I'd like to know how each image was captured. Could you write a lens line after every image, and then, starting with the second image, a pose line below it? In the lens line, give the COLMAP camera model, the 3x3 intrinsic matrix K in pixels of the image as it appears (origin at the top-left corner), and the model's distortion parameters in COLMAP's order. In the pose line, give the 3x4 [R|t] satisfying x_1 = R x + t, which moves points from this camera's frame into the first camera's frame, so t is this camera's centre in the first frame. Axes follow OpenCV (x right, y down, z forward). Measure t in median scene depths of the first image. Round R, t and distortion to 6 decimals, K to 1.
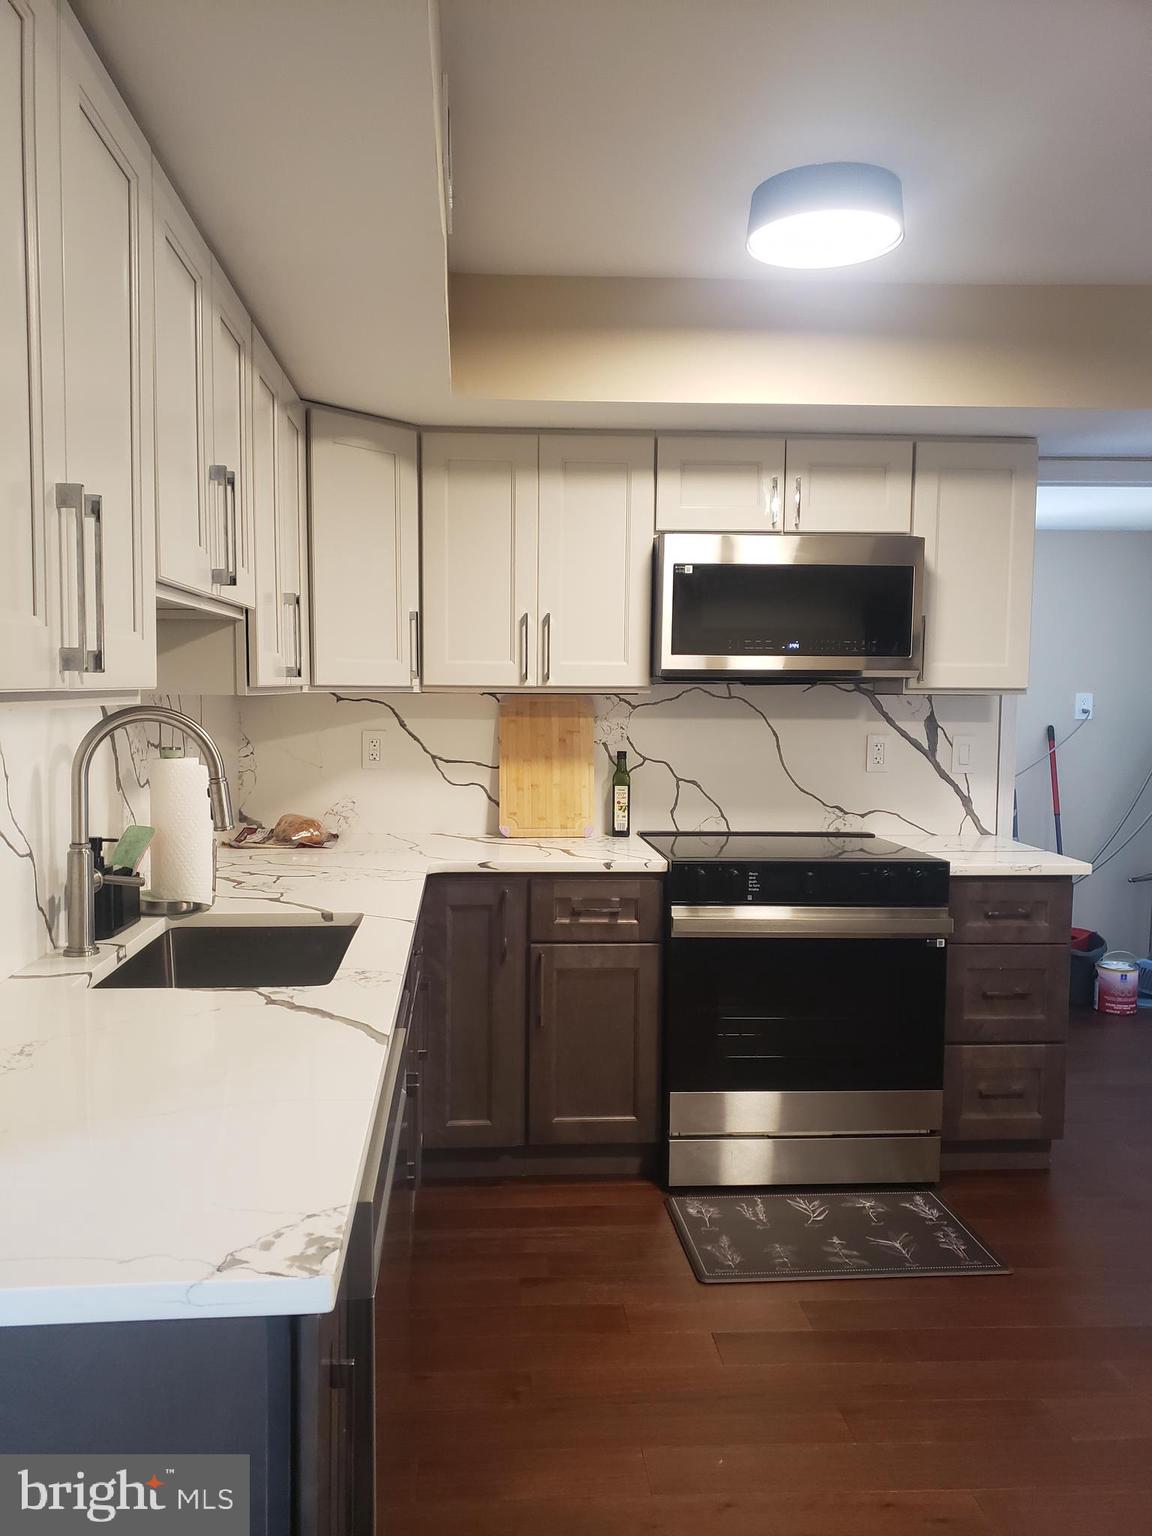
lens RADIAL K [[1197.5, 0, 574.9], [0, 1197.5, 770.1], [0, 0, 1]] dist [0.030751, -0.001164]
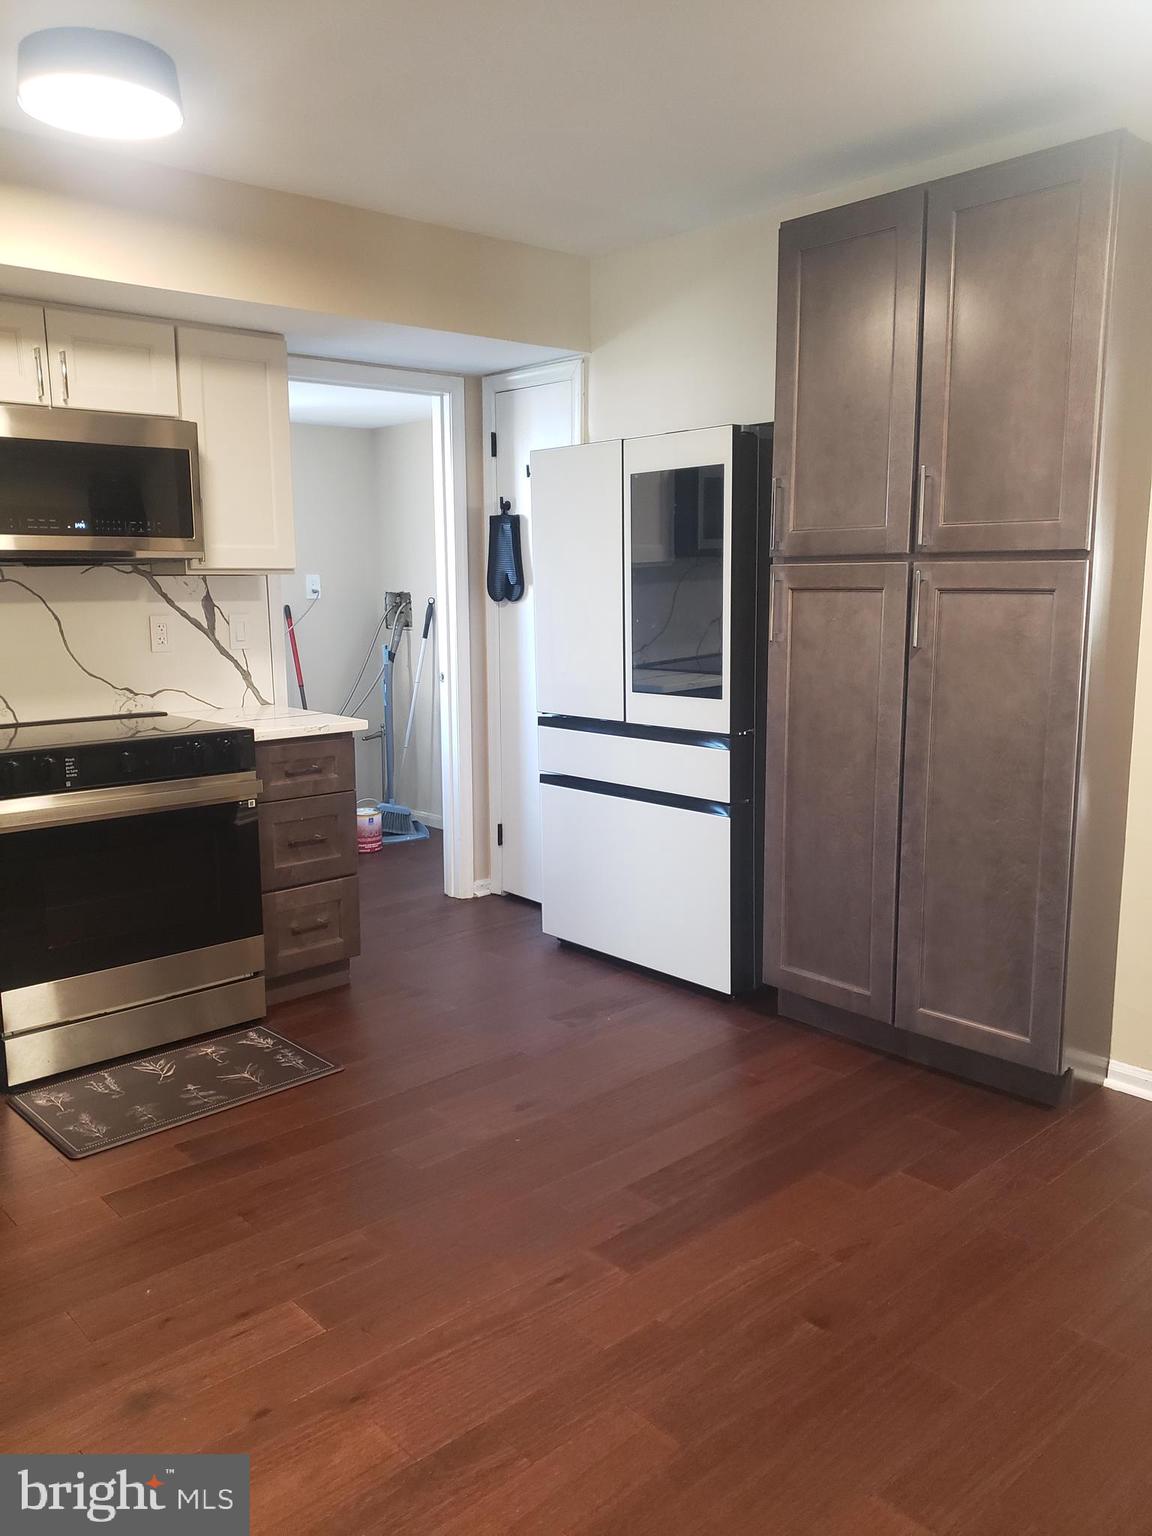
lens RADIAL K [[1197.5, 0, 572.1], [0, 1197.5, 766.1], [0, 0, 1]] dist [0.030751, -0.001164]
pose [[0.787726, -0.112903, 0.605592, -0.118716], [0.058780, 0.992352, 0.108549, 0.008099], [-0.613215, -0.049910, 0.788337, -0.037745]]
